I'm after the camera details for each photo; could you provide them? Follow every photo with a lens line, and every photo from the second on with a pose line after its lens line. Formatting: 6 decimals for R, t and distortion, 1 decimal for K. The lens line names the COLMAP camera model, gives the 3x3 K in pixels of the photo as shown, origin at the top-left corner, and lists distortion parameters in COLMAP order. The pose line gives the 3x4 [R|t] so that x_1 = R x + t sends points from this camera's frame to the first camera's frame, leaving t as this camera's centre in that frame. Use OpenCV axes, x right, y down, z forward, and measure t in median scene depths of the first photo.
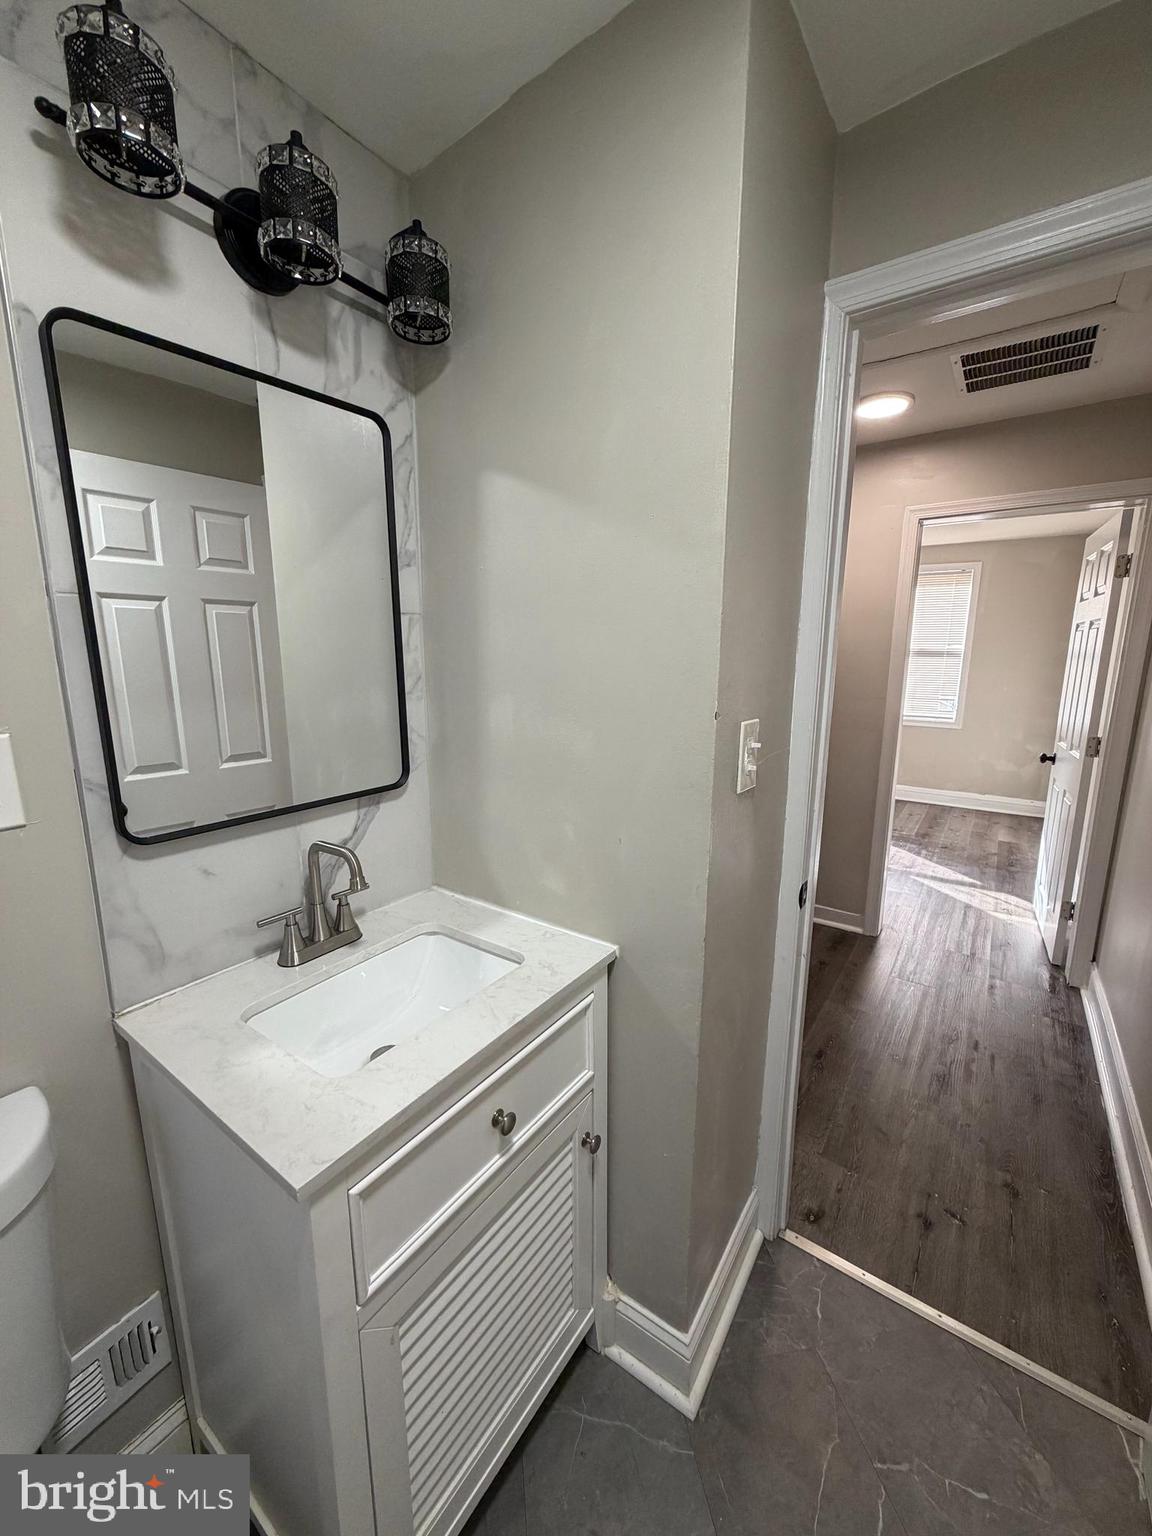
lens RADIAL K [[609.6, 0, 578.0], [0, 609.6, 764.2], [0, 0, 1]] dist [-0.000837, 0.000222]
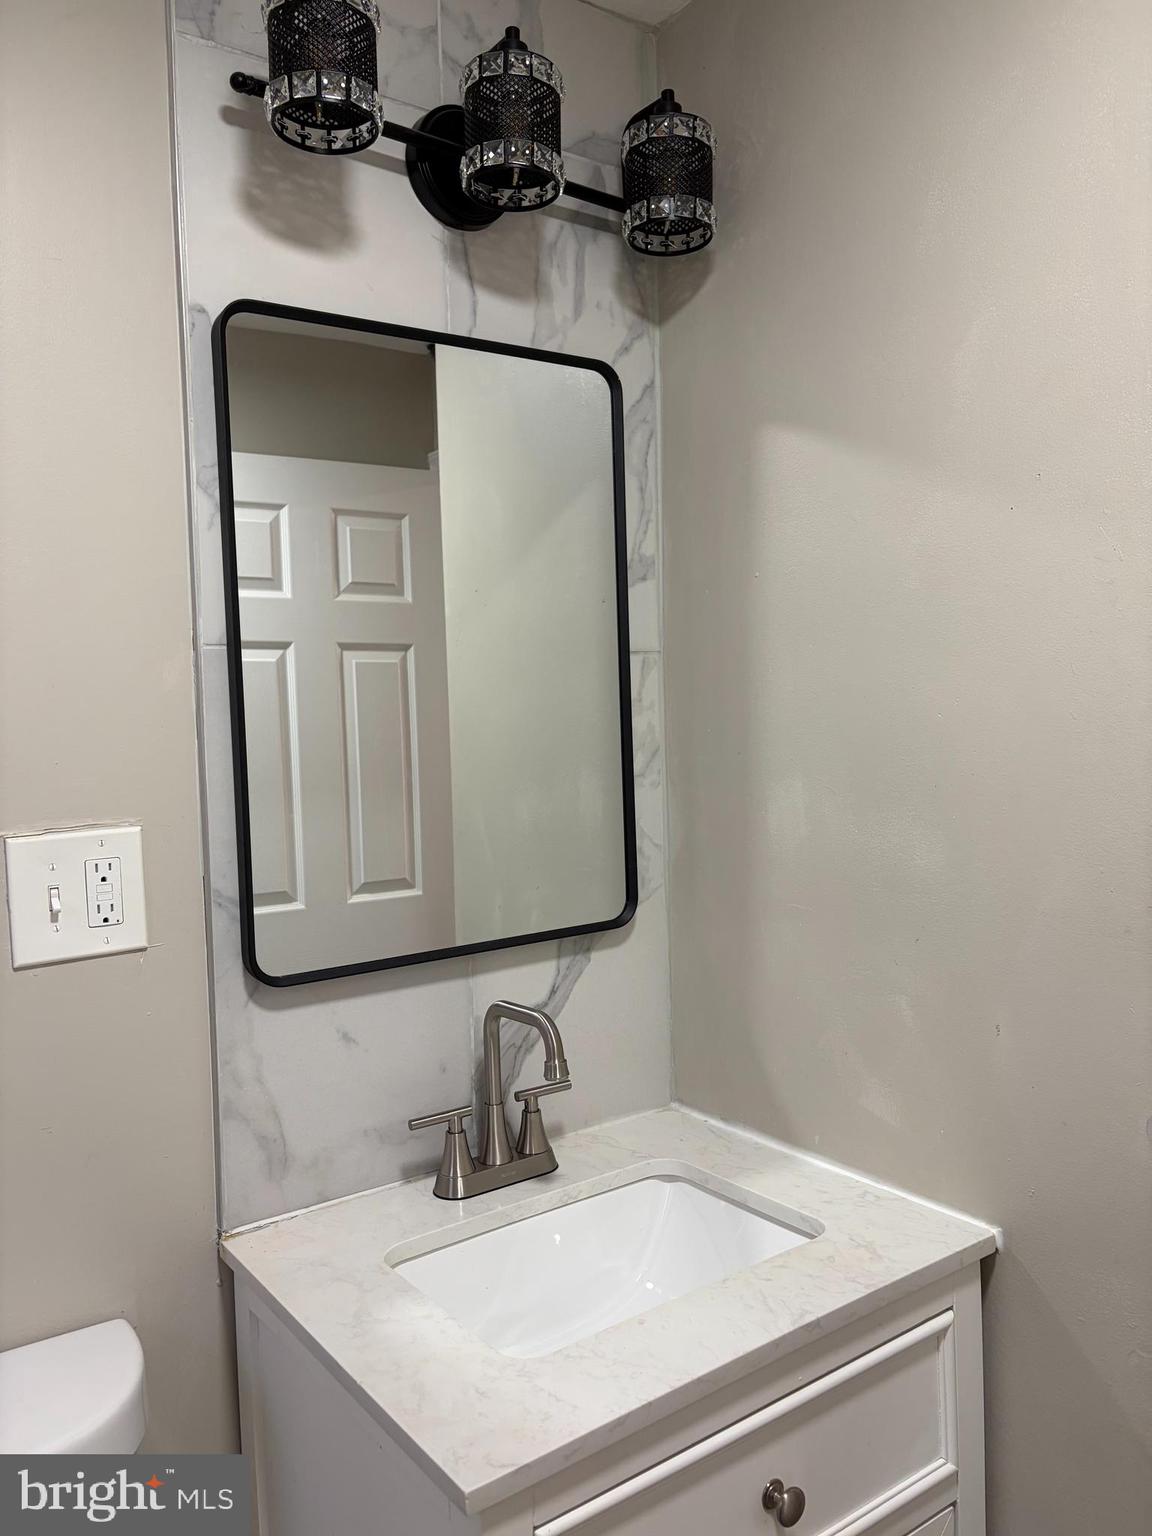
lens RADIAL K [[1166.6, 0, 576.0], [0, 1166.6, 768.0], [0, 0, 1]] dist [0.017460, -0.001955]
pose [[0.949160, -0.013297, -0.314513, 0.041870], [-0.029885, 0.990789, -0.132079, 0.040354], [0.313372, 0.134763, 0.940020, -0.166729]]
